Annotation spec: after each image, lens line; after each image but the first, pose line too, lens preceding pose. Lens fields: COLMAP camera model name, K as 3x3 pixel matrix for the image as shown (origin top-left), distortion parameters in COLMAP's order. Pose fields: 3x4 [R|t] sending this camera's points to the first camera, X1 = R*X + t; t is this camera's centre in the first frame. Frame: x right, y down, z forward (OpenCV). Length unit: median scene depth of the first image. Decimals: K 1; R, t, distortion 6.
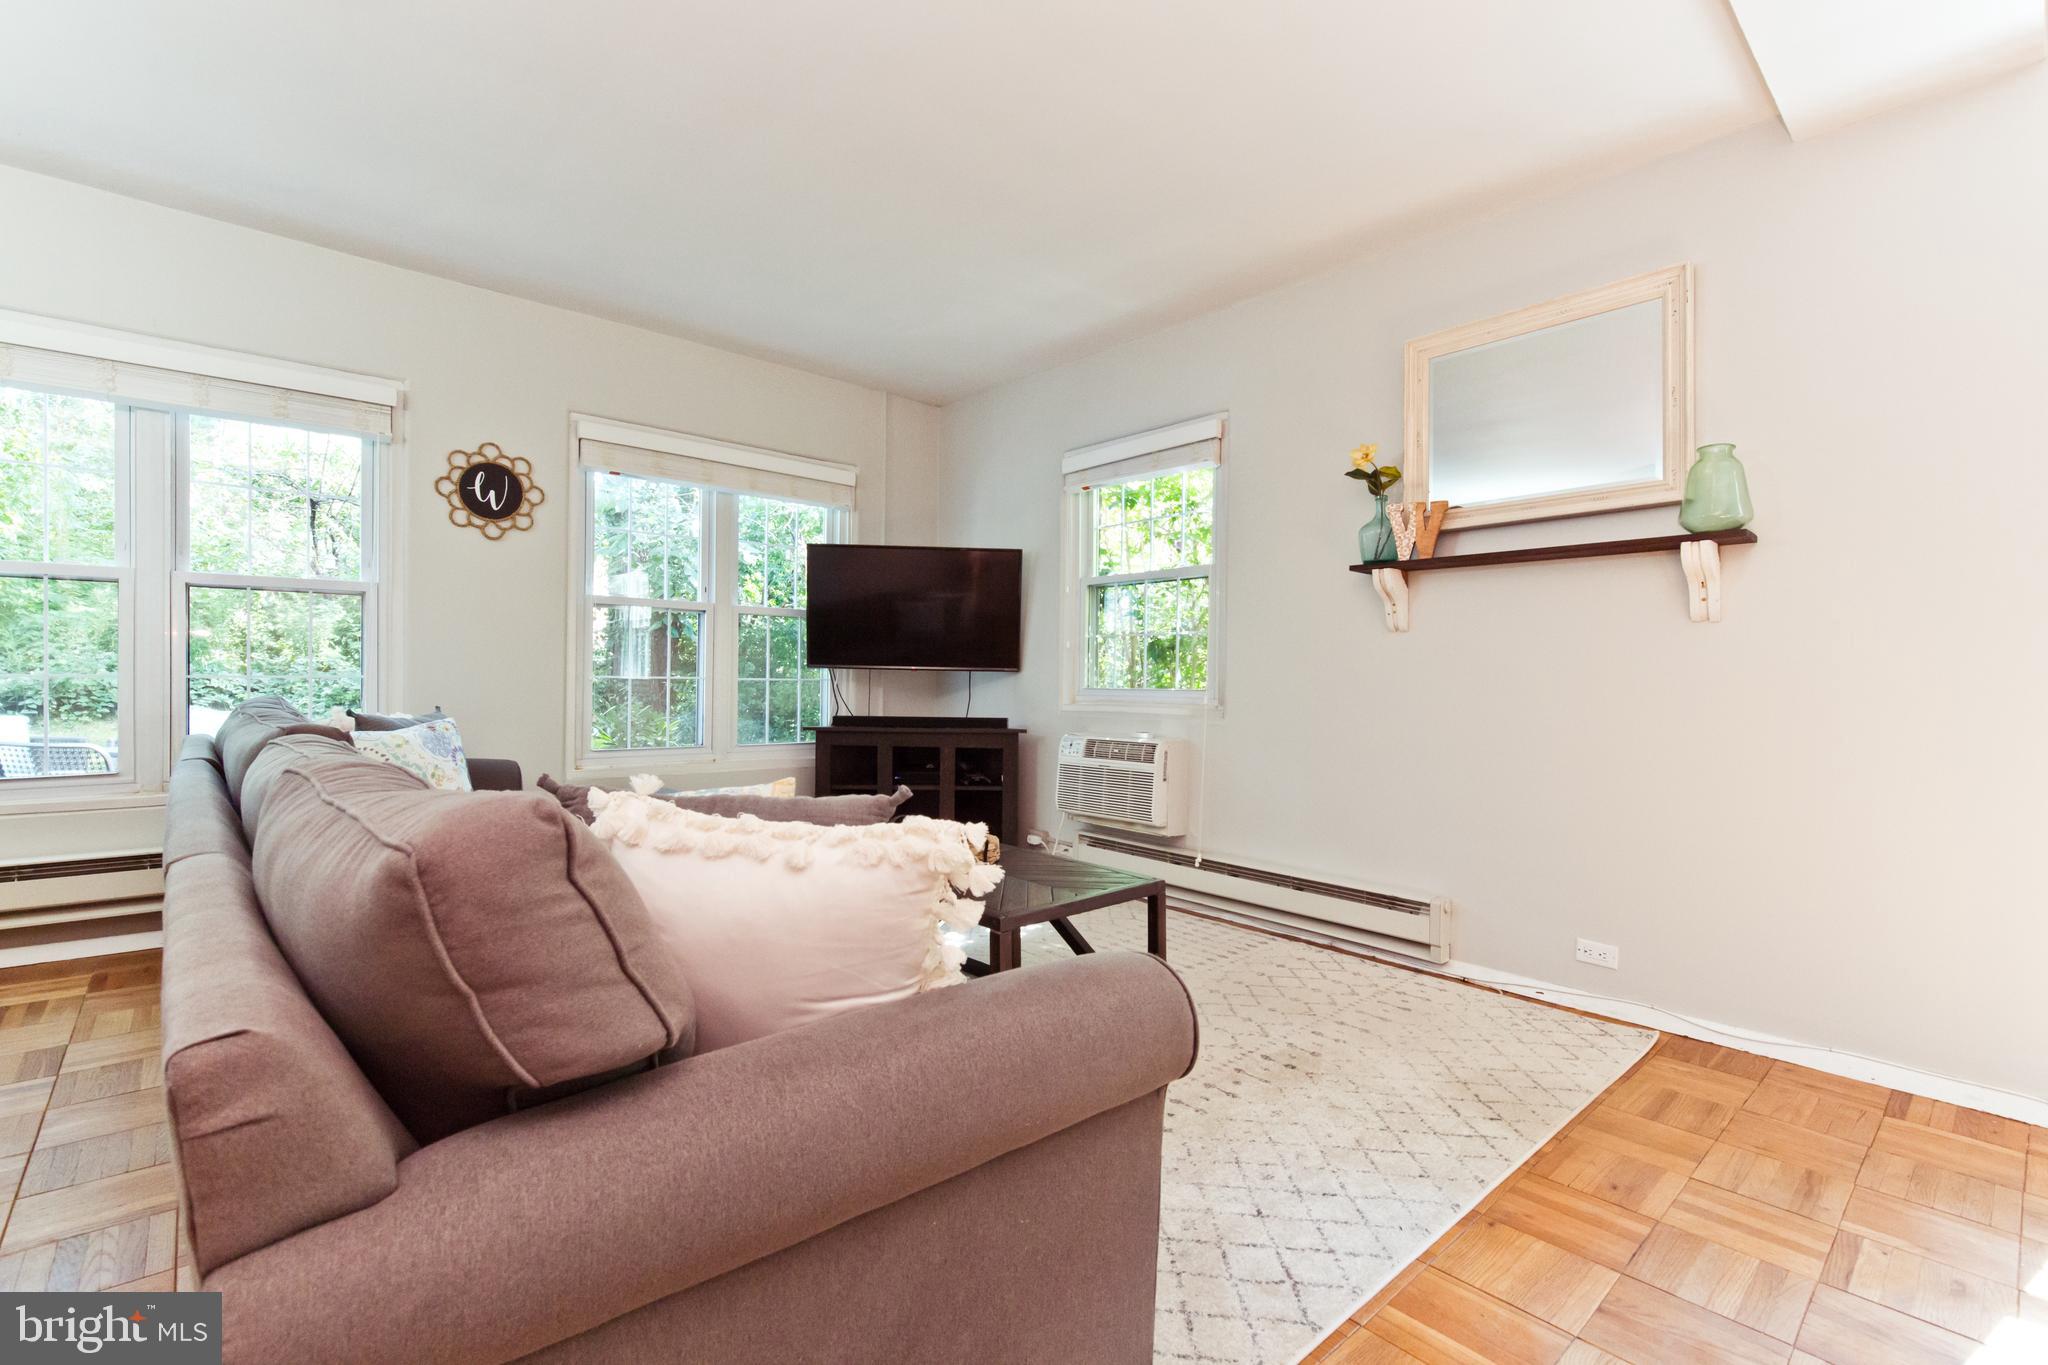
lens RADIAL K [[918.5, 0, 1020.3], [0, 918.5, 677.6], [0, 0, 1]] dist [0.000716, -0.000540]
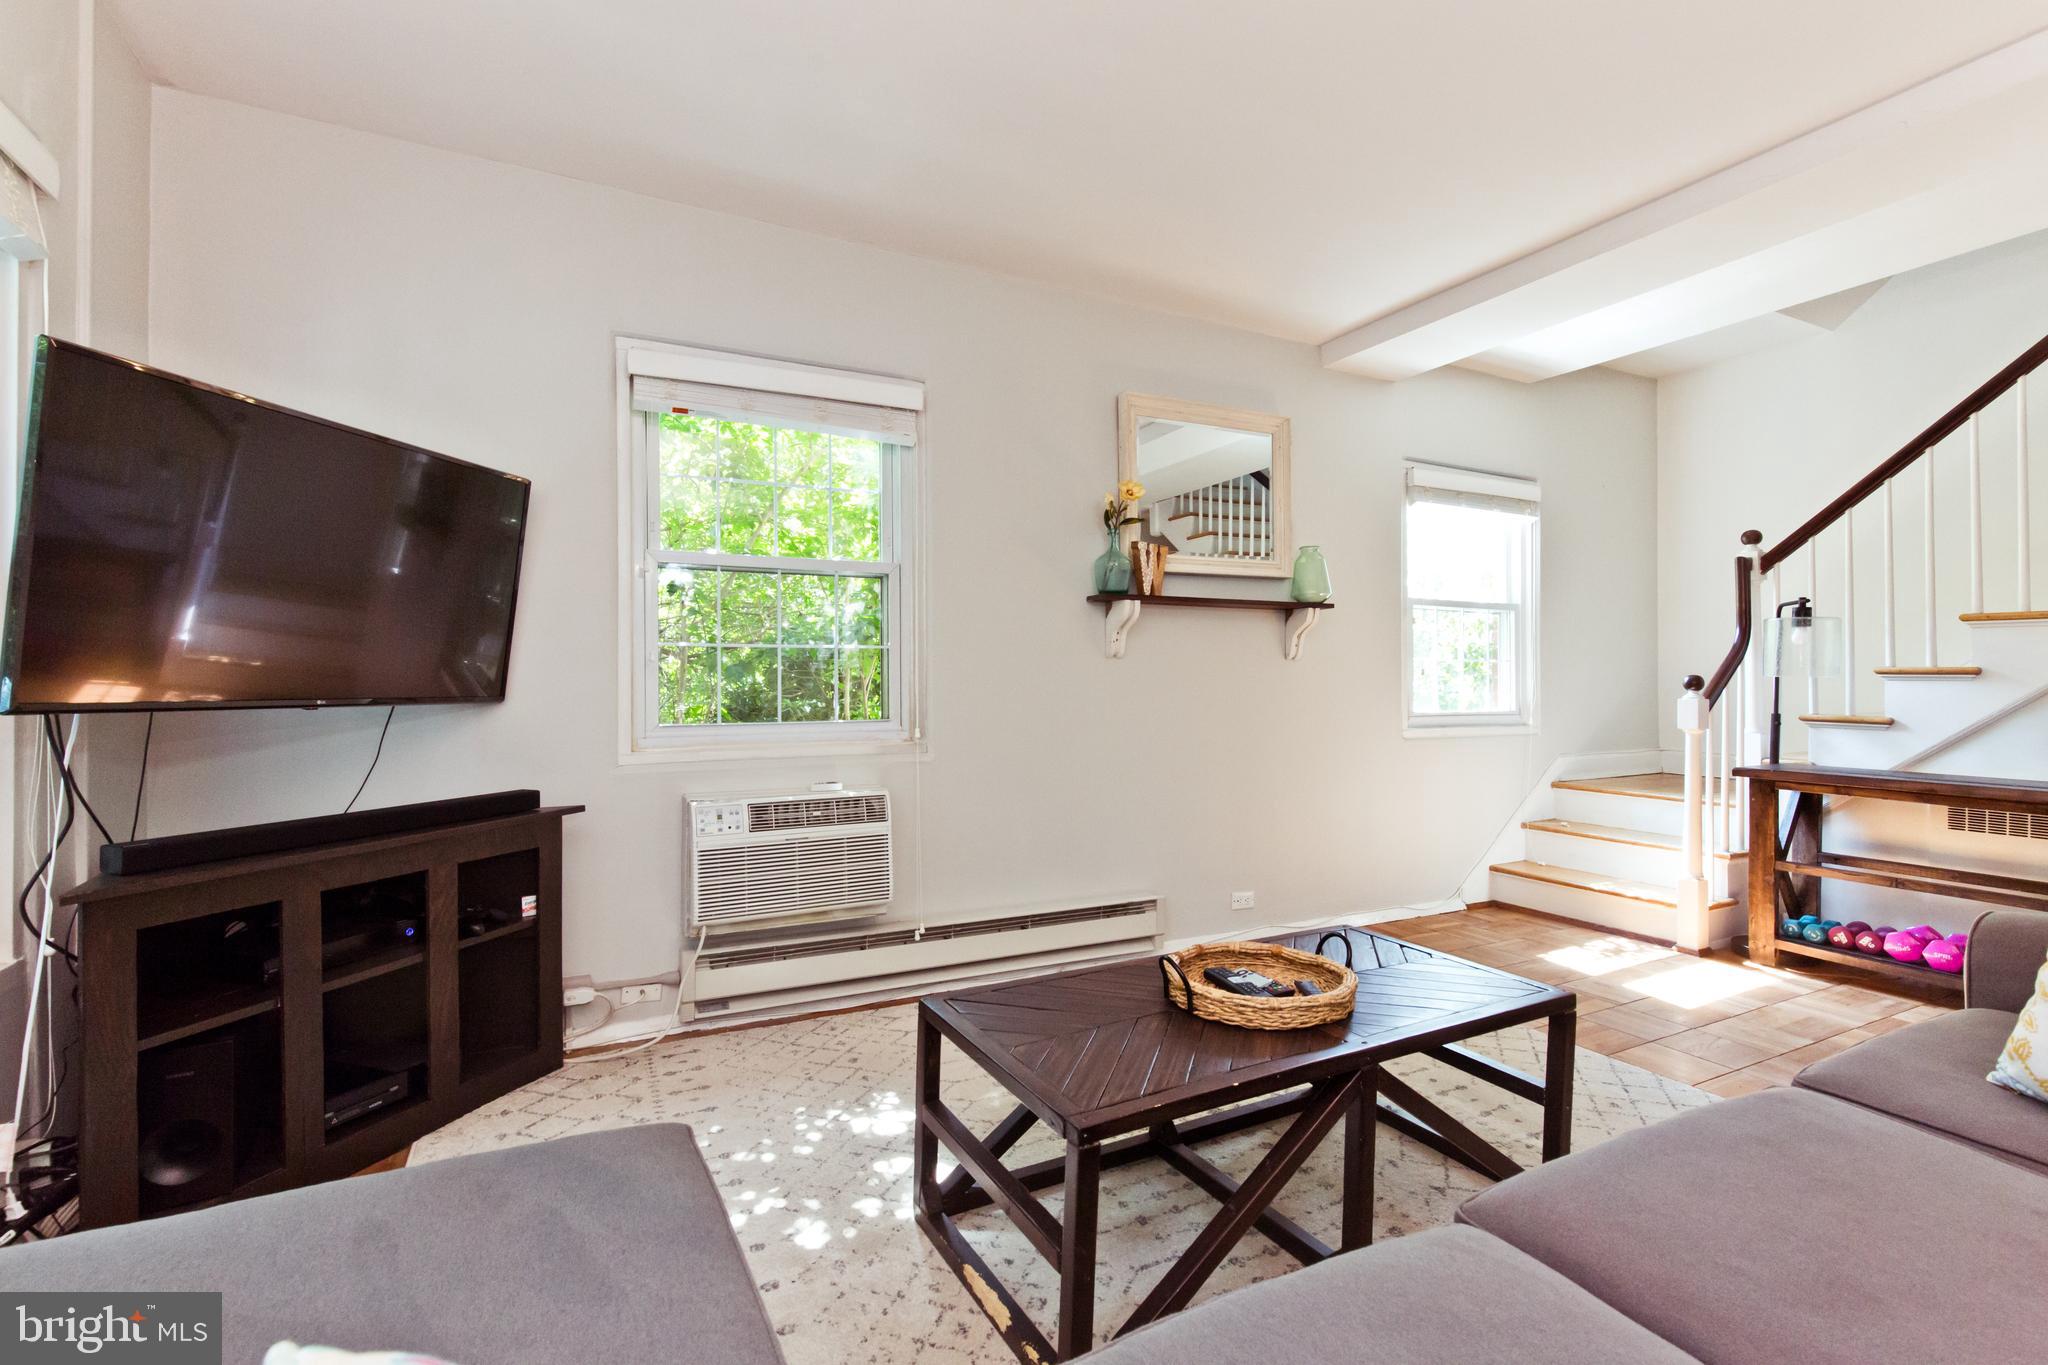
lens RADIAL K [[918.5, 0, 1020.3], [0, 918.5, 677.6], [0, 0, 1]] dist [0.000716, -0.000540]
pose [[0.259604, -0.007570, 0.965686, -0.553245], [0.005862, 0.999963, 0.006263, -0.028813], [-0.965697, 0.004035, 0.259639, 0.692692]]
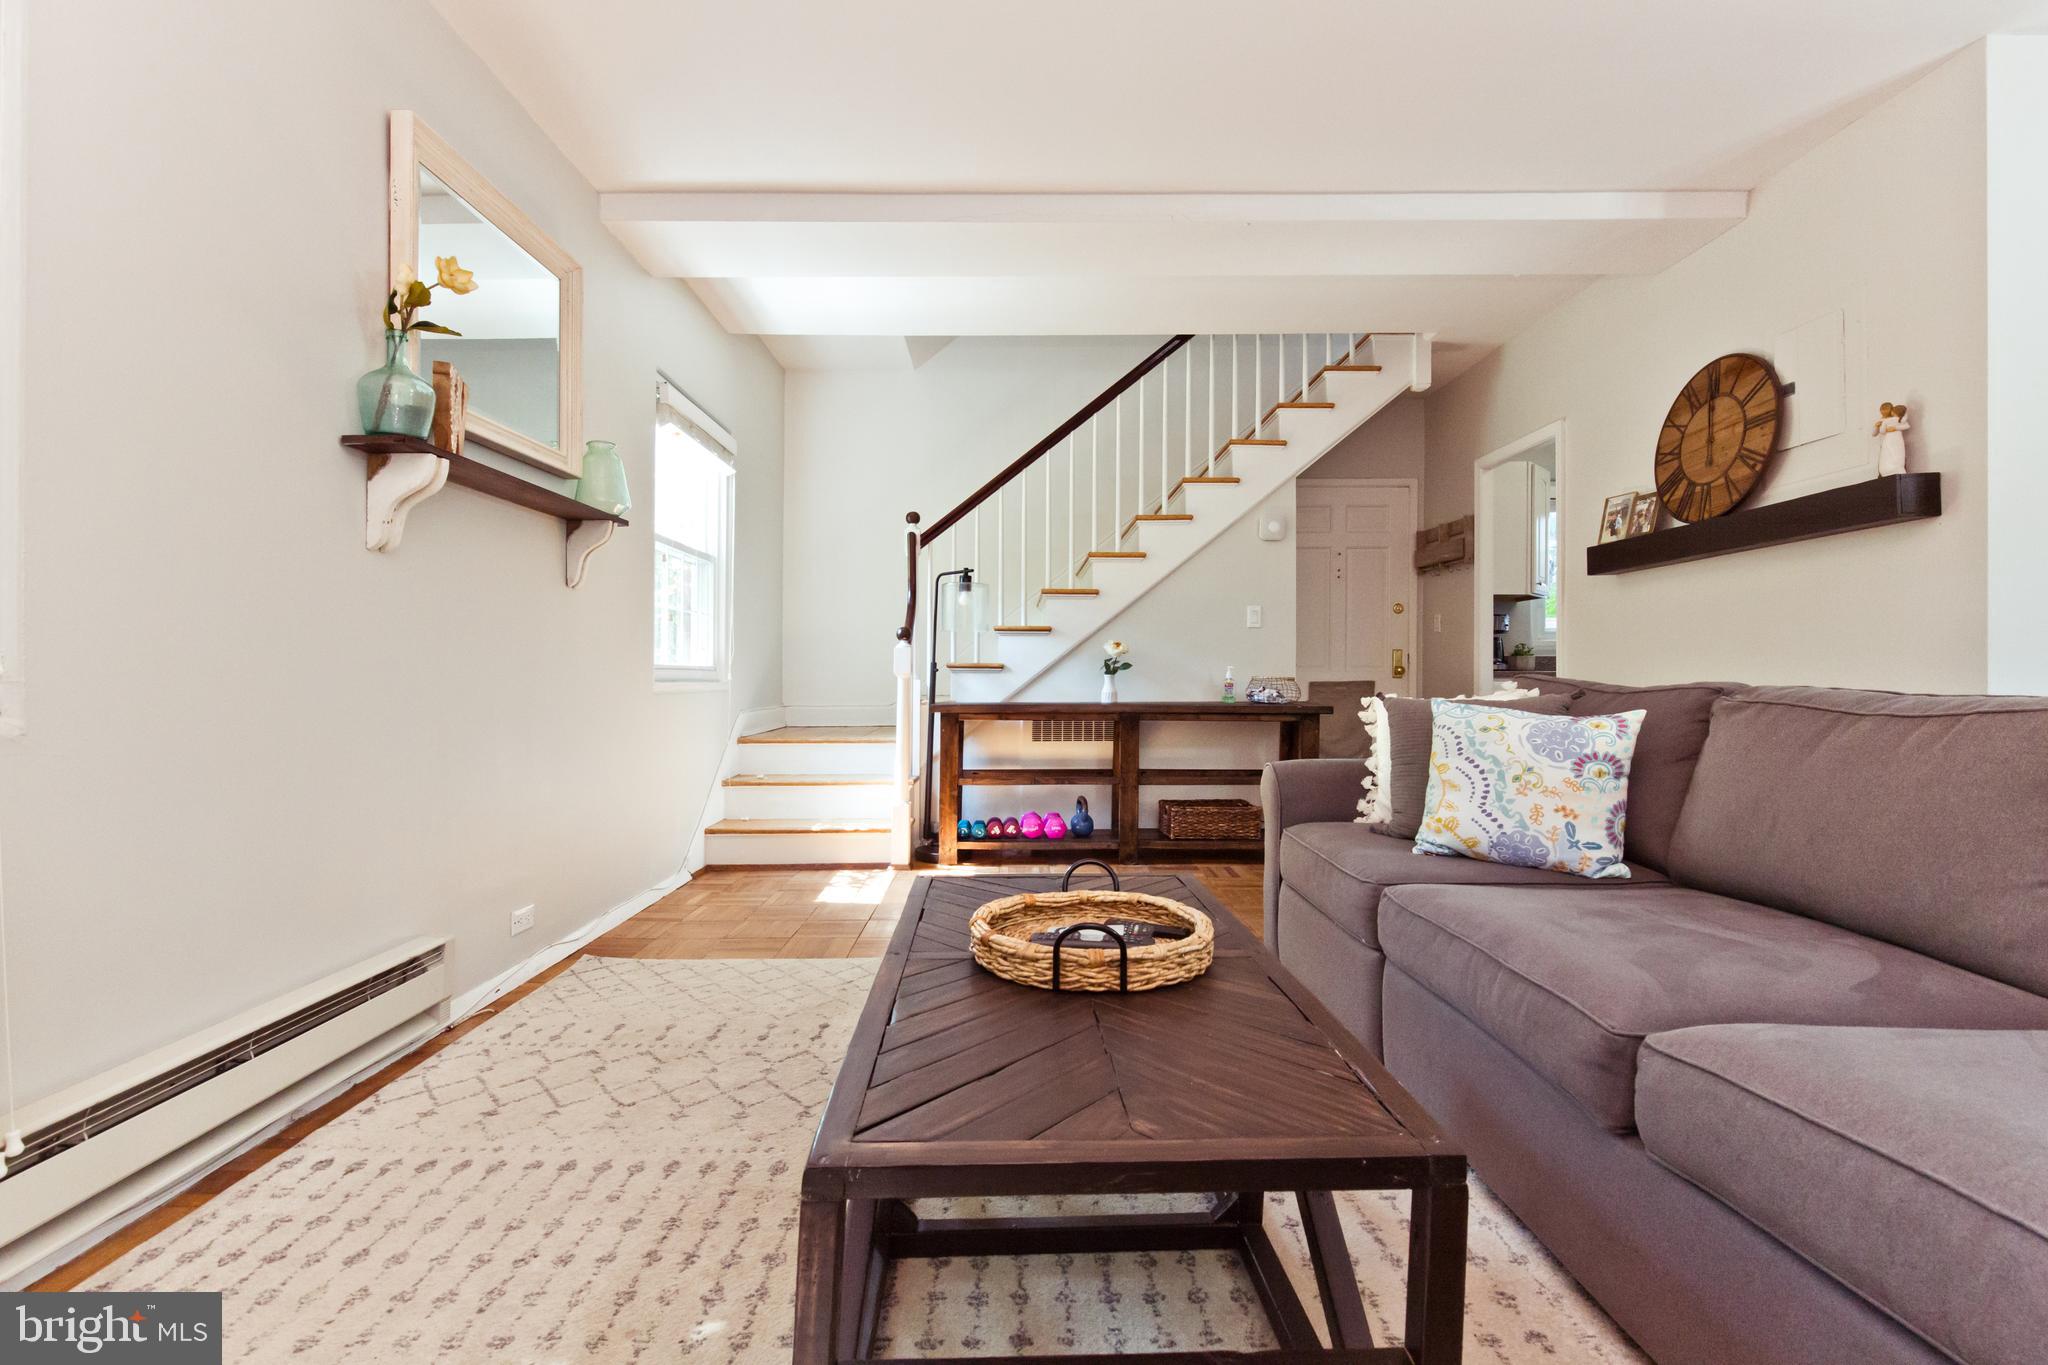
lens RADIAL K [[918.5, 0, 1020.3], [0, 918.5, 677.6], [0, 0, 1]] dist [0.000716, -0.000540]
pose [[-0.751233, -0.010385, 0.659955, -0.288823], [-0.002535, 0.999914, 0.012850, 0.022918], [-0.660032, 0.007980, -0.751195, 0.991742]]
